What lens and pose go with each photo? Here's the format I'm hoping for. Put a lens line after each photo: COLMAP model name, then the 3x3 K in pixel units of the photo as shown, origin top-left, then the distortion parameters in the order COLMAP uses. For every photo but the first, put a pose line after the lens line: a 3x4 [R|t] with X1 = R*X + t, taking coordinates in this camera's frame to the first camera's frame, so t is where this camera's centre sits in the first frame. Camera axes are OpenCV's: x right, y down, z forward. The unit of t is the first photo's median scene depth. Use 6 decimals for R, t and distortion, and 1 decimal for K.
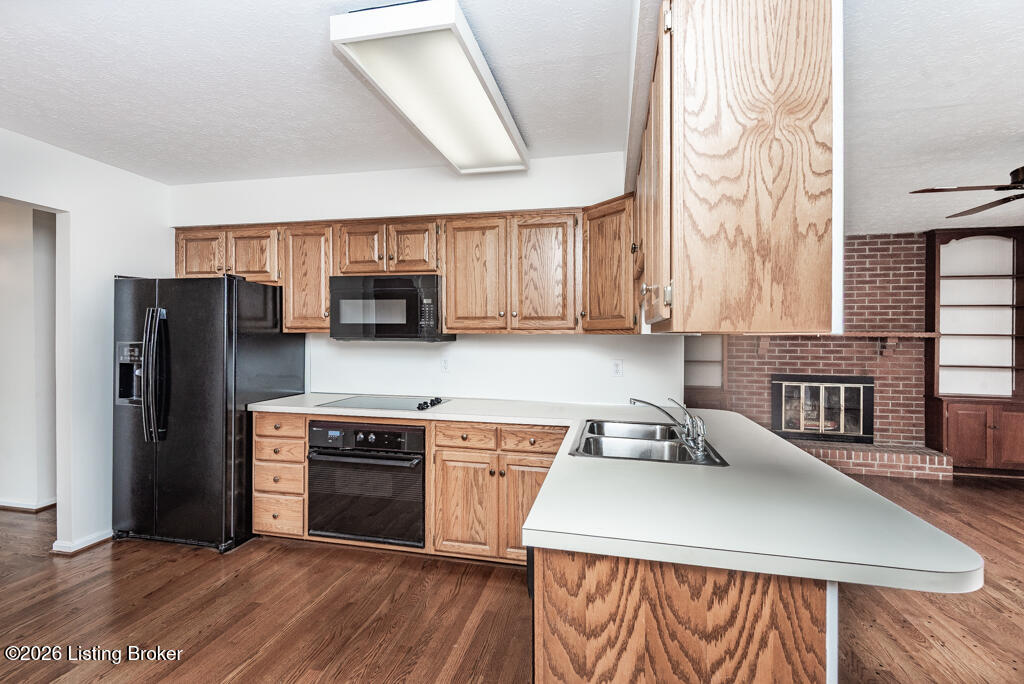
lens RADIAL K [[469.2, 0, 512.7], [0, 469.2, 335.4], [0, 0, 1]] dist [0.019921, -0.009868]
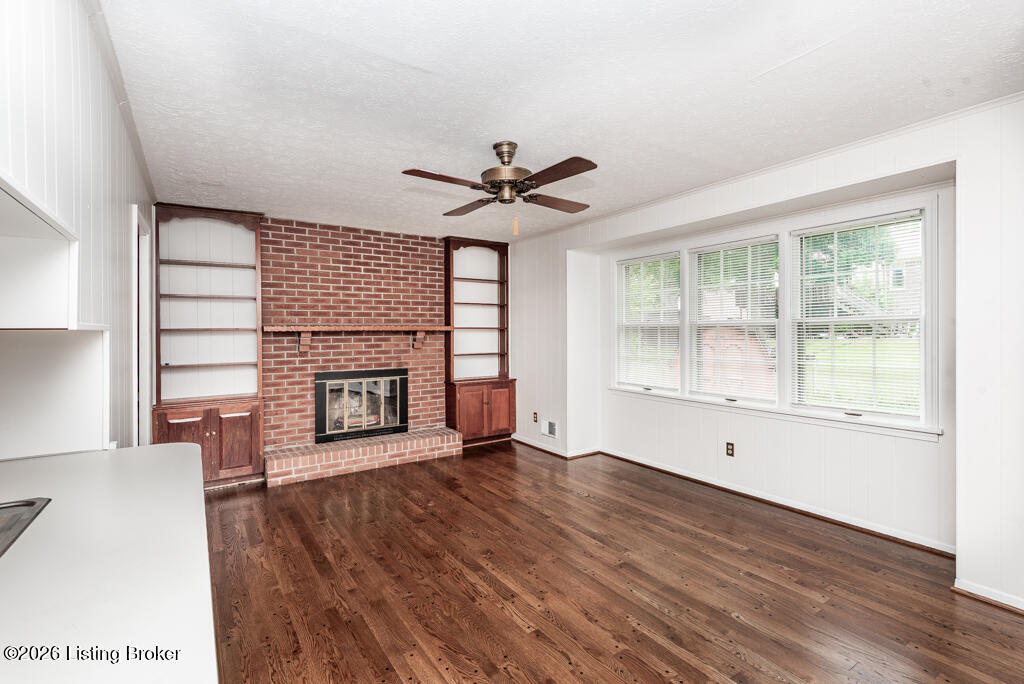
lens RADIAL K [[469.2, 0, 508.9], [0, 469.2, 329.7], [0, 0, 1]] dist [0.019921, -0.009868]
pose [[0.690618, -0.011840, 0.723123, 0.228691], [0.009789, 0.999927, 0.007024, -0.006208], [-0.723154, 0.002228, 0.690684, 0.155617]]
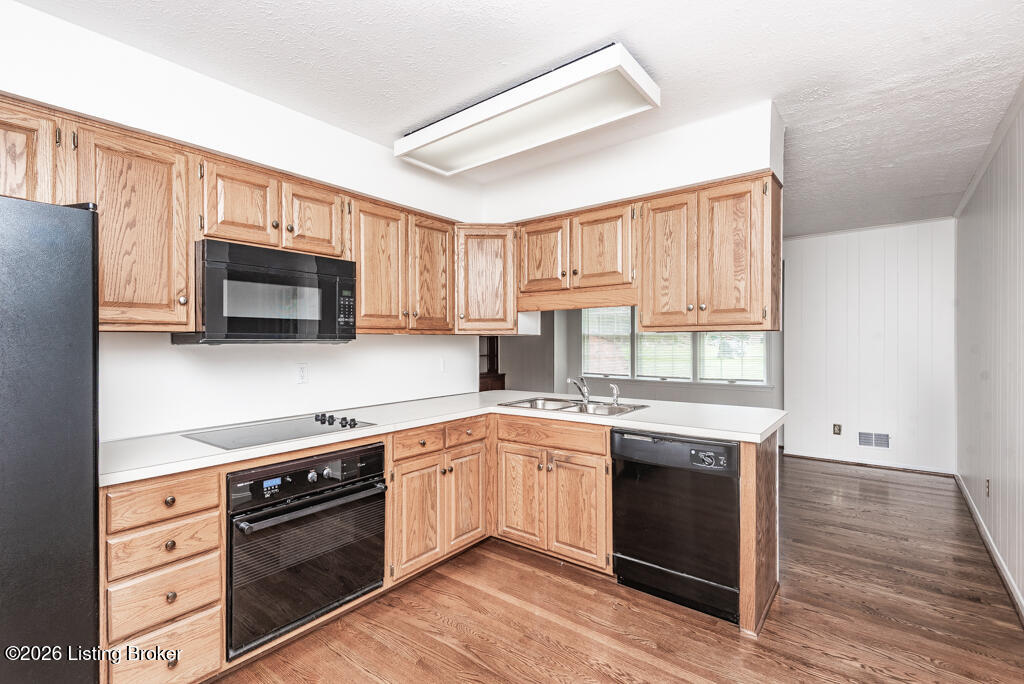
lens RADIAL K [[469.2, 0, 452.8], [0, 469.2, 348.2], [0, 0, 1]] dist [0.019921, -0.009868]
pose [[0.487410, -0.021223, 0.872915, -0.716281], [0.012561, 0.999772, 0.017294, 0.009062], [-0.873083, 0.002535, 0.487565, 0.392906]]
